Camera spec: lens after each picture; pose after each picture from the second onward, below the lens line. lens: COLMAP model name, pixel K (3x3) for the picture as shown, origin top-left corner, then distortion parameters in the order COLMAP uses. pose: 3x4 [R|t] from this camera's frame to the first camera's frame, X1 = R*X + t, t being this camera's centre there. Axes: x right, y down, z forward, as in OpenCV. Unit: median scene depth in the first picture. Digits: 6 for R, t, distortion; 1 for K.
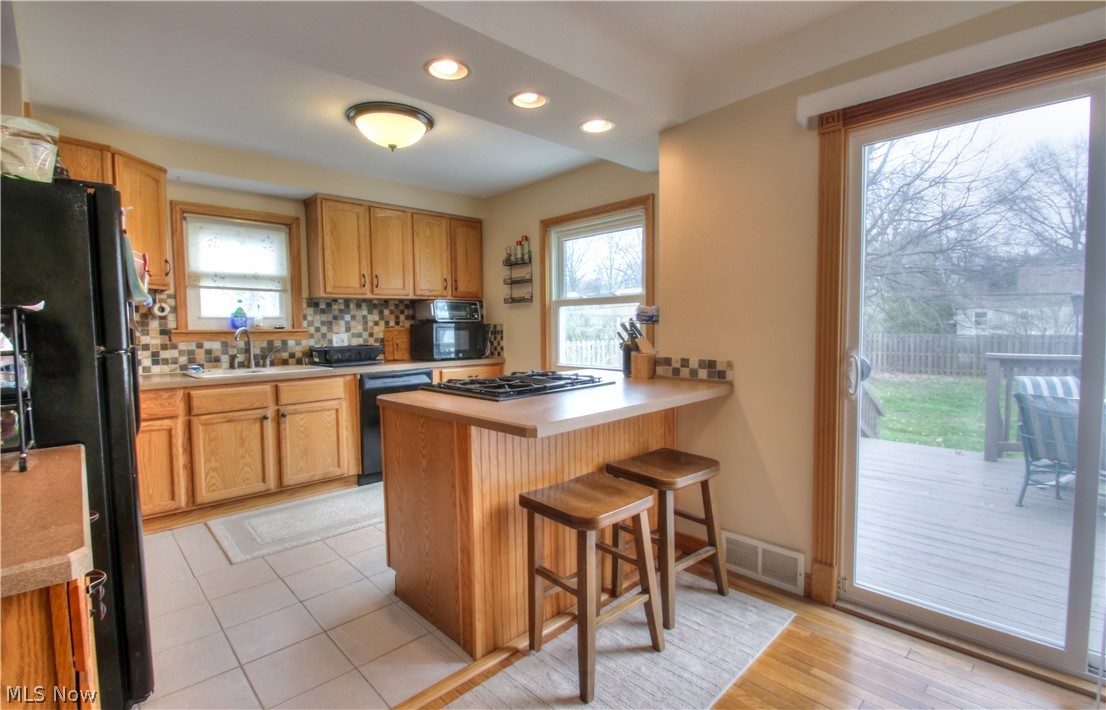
lens RADIAL K [[512.0, 0, 553.0], [0, 512.0, 355.0], [0, 0, 1]] dist [-0.002691, -0.000544]
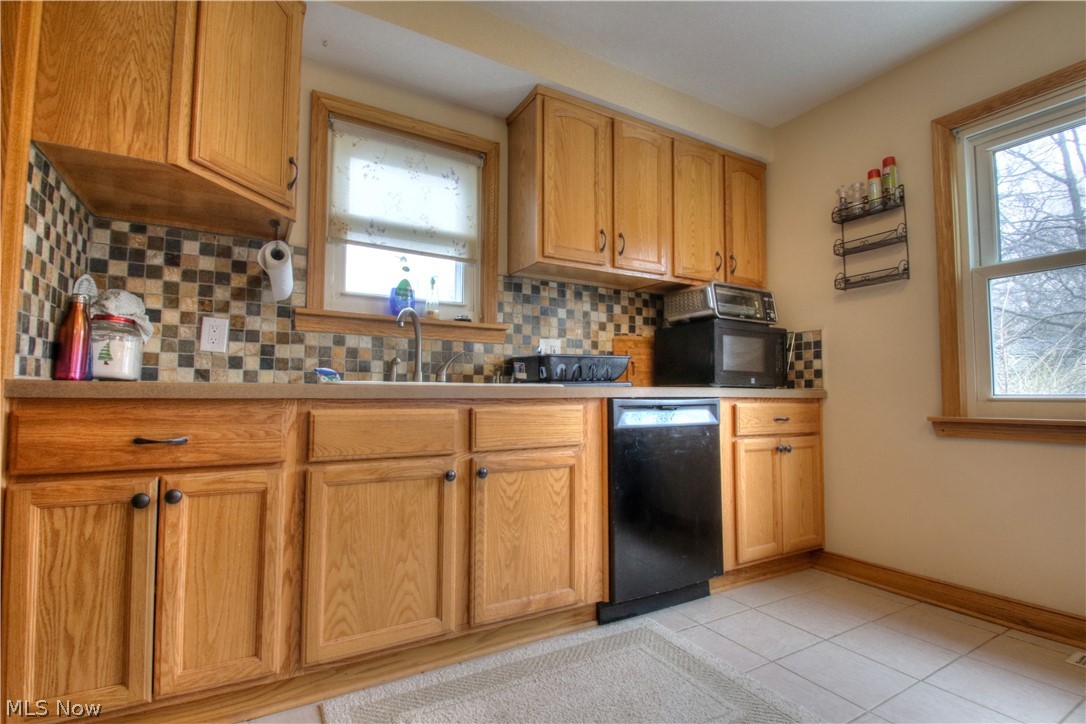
lens RADIAL K [[509.5, 0, 537.5], [0, 509.5, 372.8], [0, 0, 1]] dist [0.013589, -0.016606]
pose [[0.969452, 0.006580, -0.245193, -0.325035], [-0.031195, 0.994830, -0.096642, 0.062181], [0.243289, 0.101338, 0.964646, 0.490662]]
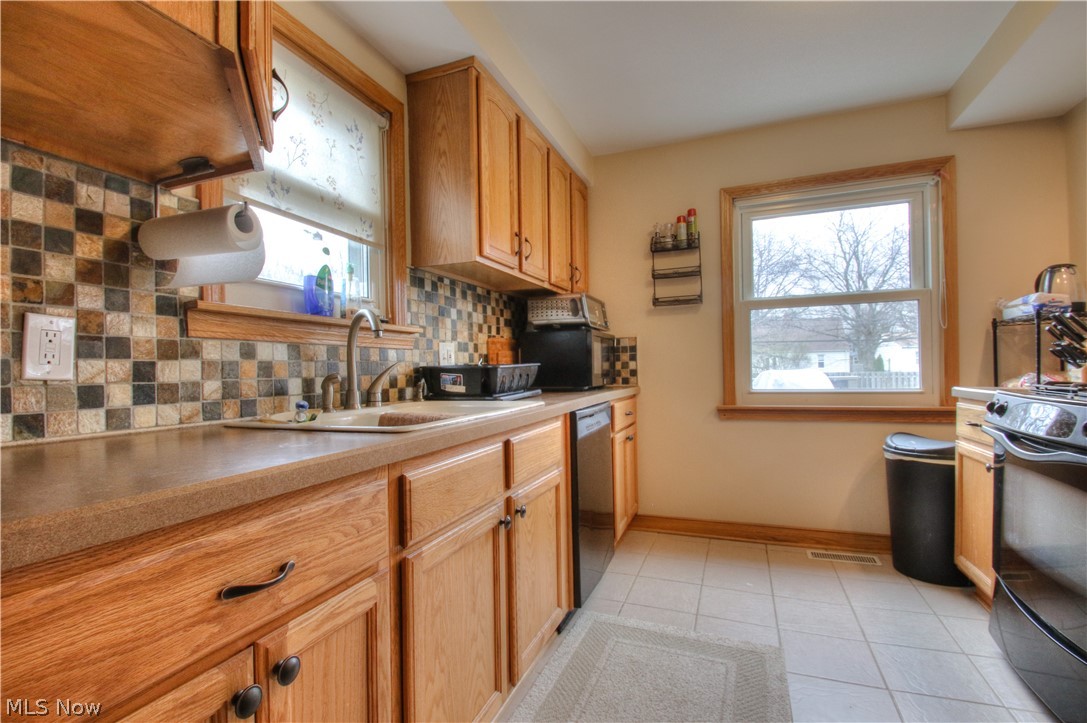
lens RADIAL K [[509.9, 0, 538.0], [0, 509.9, 372.3], [0, 0, 1]] dist [0.013589, -0.016606]
pose [[0.907957, -0.006090, 0.419019, -0.628060], [0.029947, 0.998281, -0.050381, 0.021359], [-0.417992, 0.058292, 0.906579, 0.547812]]
